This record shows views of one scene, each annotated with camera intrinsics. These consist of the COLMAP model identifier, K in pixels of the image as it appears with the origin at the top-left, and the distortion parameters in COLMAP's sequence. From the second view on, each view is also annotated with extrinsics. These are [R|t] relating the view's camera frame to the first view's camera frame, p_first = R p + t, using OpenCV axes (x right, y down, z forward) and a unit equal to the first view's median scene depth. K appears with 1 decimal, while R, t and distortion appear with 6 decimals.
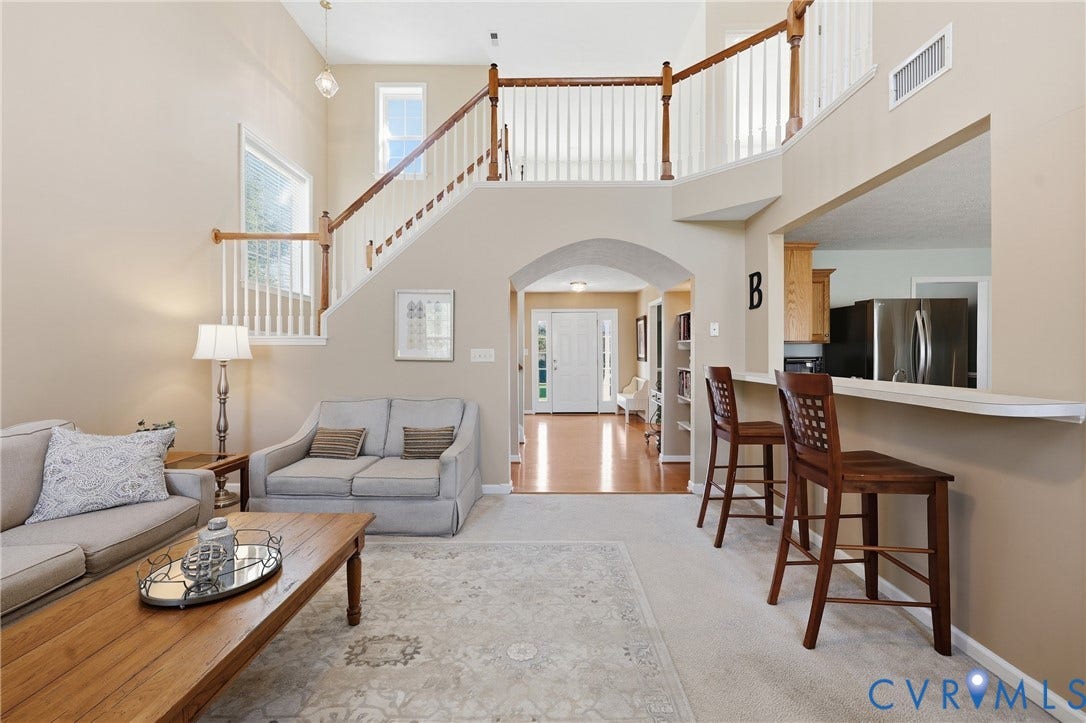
lens RADIAL K [[442.6, 0, 537.7], [0, 442.6, 357.2], [0, 0, 1]] dist [-0.002403, -0.000275]
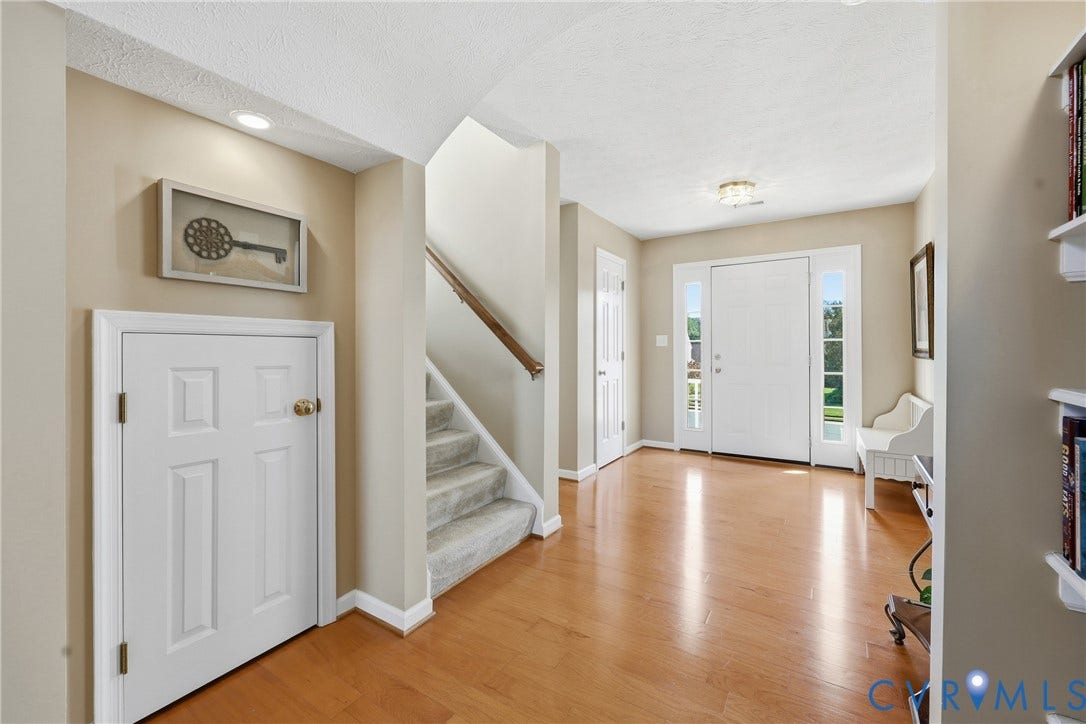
lens RADIAL K [[442.6, 0, 543.0], [0, 442.6, 353.5], [0, 0, 1]] dist [-0.002403, -0.000275]
pose [[0.849709, 0.001577, -0.527249, 0.313868], [0.000134, 0.999995, 0.003206, 0.005684], [0.527251, -0.002795, 0.849705, 0.955801]]
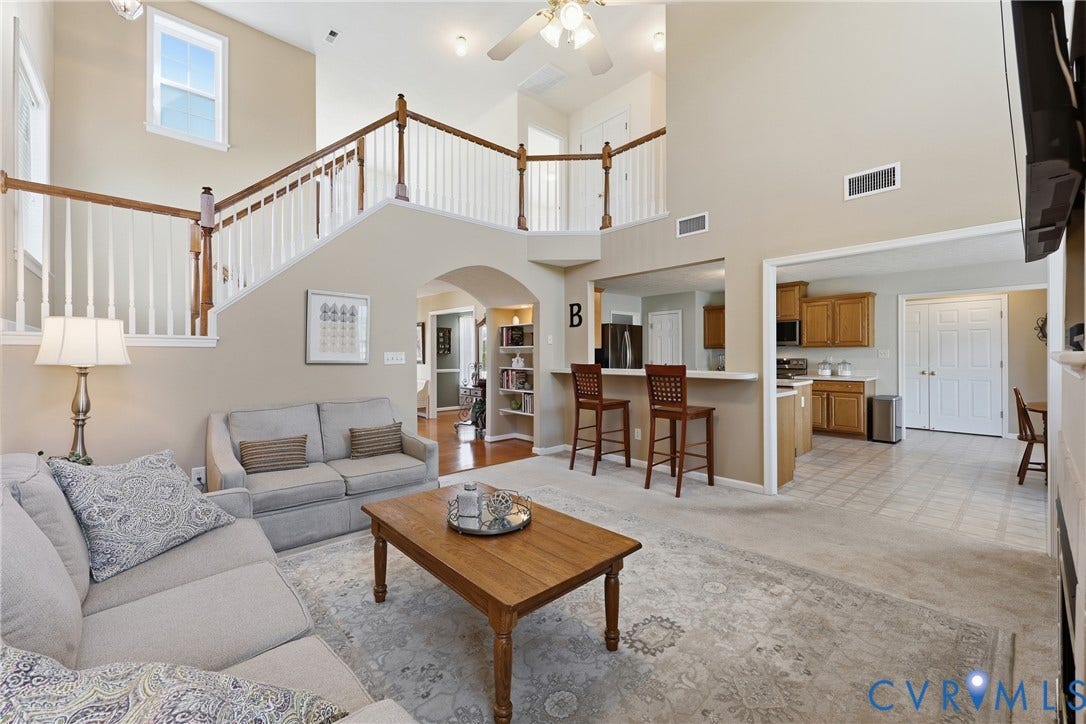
lens RADIAL K [[442.6, 0, 543.8], [0, 442.6, 358.3], [0, 0, 1]] dist [-0.002403, -0.000275]
pose [[0.729246, -0.004828, 0.684234, -0.607656], [0.008303, 0.999964, -0.001793, 0.001055], [-0.684201, 0.006989, 0.729260, -0.044406]]
